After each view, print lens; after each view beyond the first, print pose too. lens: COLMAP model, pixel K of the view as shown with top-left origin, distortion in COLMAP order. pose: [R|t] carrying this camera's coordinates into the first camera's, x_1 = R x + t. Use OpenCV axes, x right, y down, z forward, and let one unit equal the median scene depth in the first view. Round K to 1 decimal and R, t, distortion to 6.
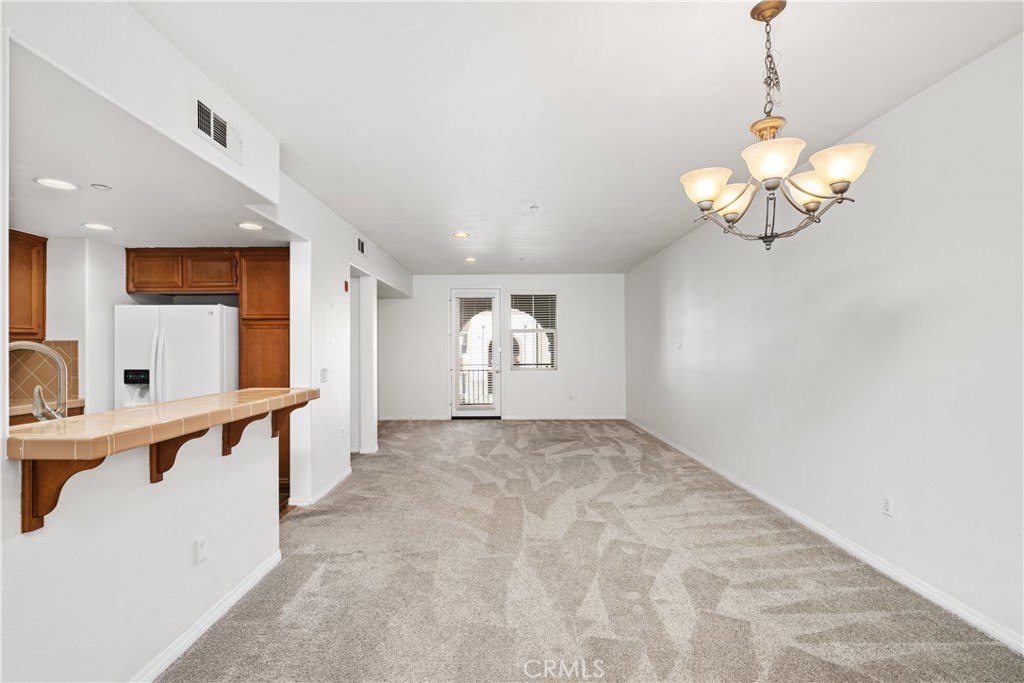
lens RADIAL K [[465.9, 0, 506.9], [0, 465.9, 348.0], [0, 0, 1]] dist [-0.004658, 0.000157]
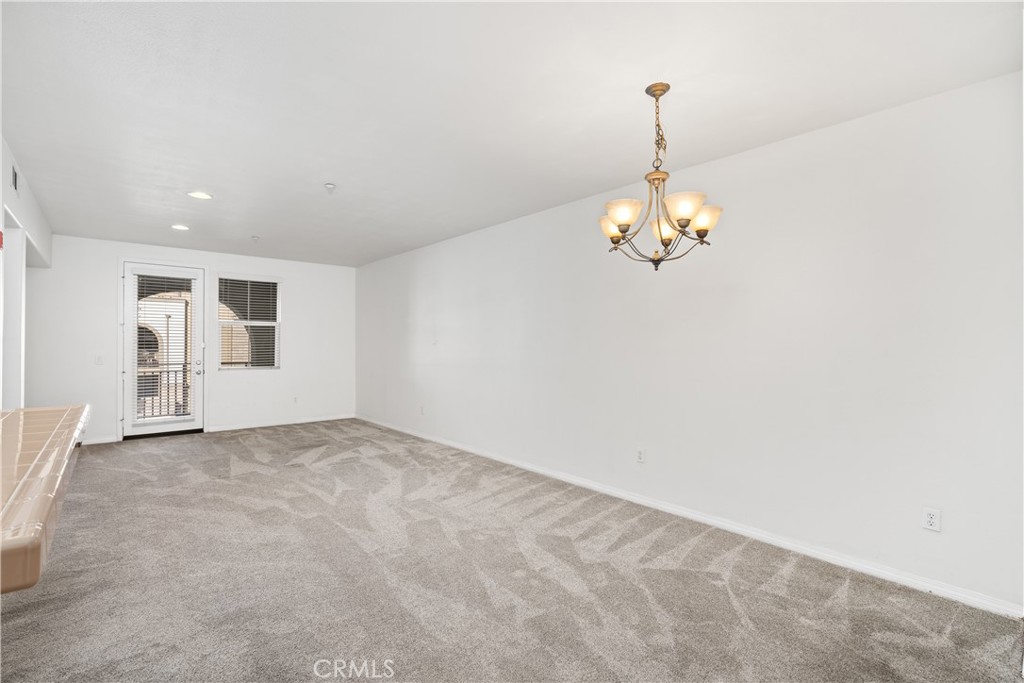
lens RADIAL K [[462.2, 0, 511.5], [0, 462.2, 345.6], [0, 0, 1]] dist [-0.015256, 0.005802]
pose [[0.755837, 0.005859, 0.654733, -0.285441], [-0.007126, 0.999974, -0.000723, 0.002799], [-0.654721, -0.004119, 0.755860, 0.131101]]
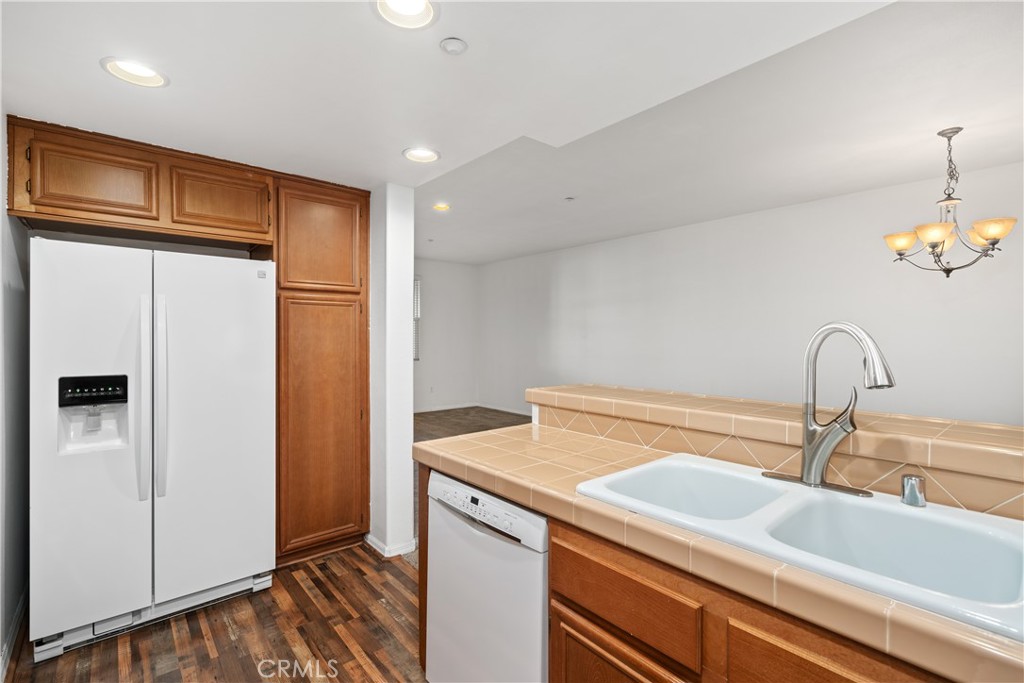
lens RADIAL K [[471.2, 0, 506.5], [0, 471.2, 339.4], [0, 0, 1]] dist [-0.002491, 0.000049]
pose [[0.766456, 0.002126, 0.642294, -0.789527], [-0.007139, 0.999961, 0.005209, 0.002083], [-0.642257, -0.008578, 0.766441, 0.343406]]
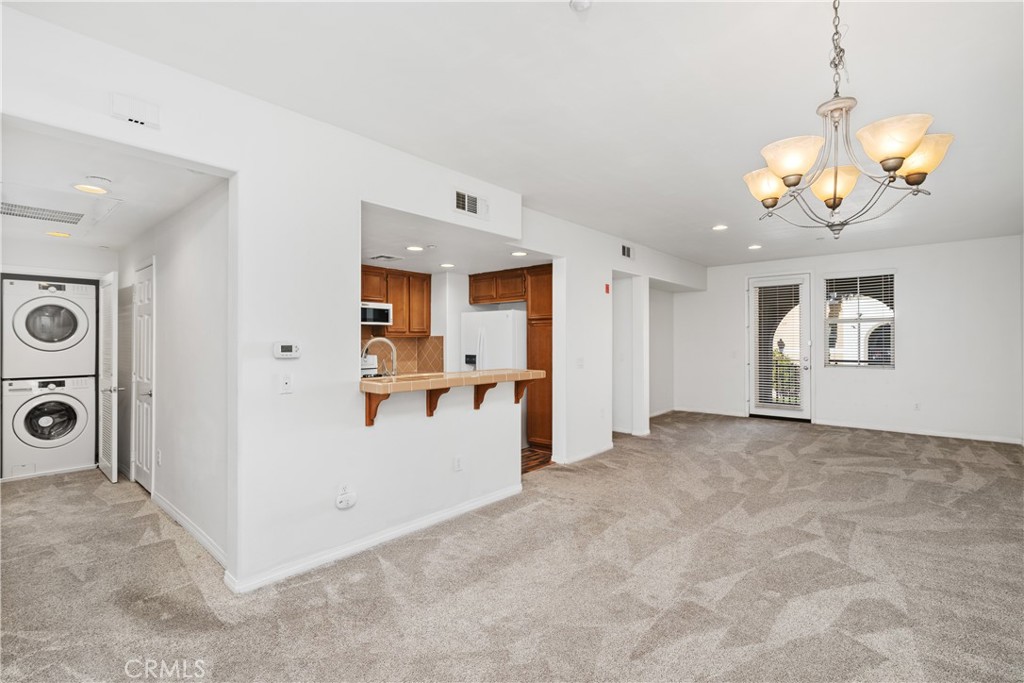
lens RADIAL K [[471.2, 0, 506.5], [0, 471.2, 339.4], [0, 0, 1]] dist [-0.002491, 0.000049]
pose [[0.744590, 0.001264, -0.667521, 0.329429], [-0.002314, 0.999997, -0.000687, -0.002479], [0.667518, 0.002056, 0.744590, -0.073941]]
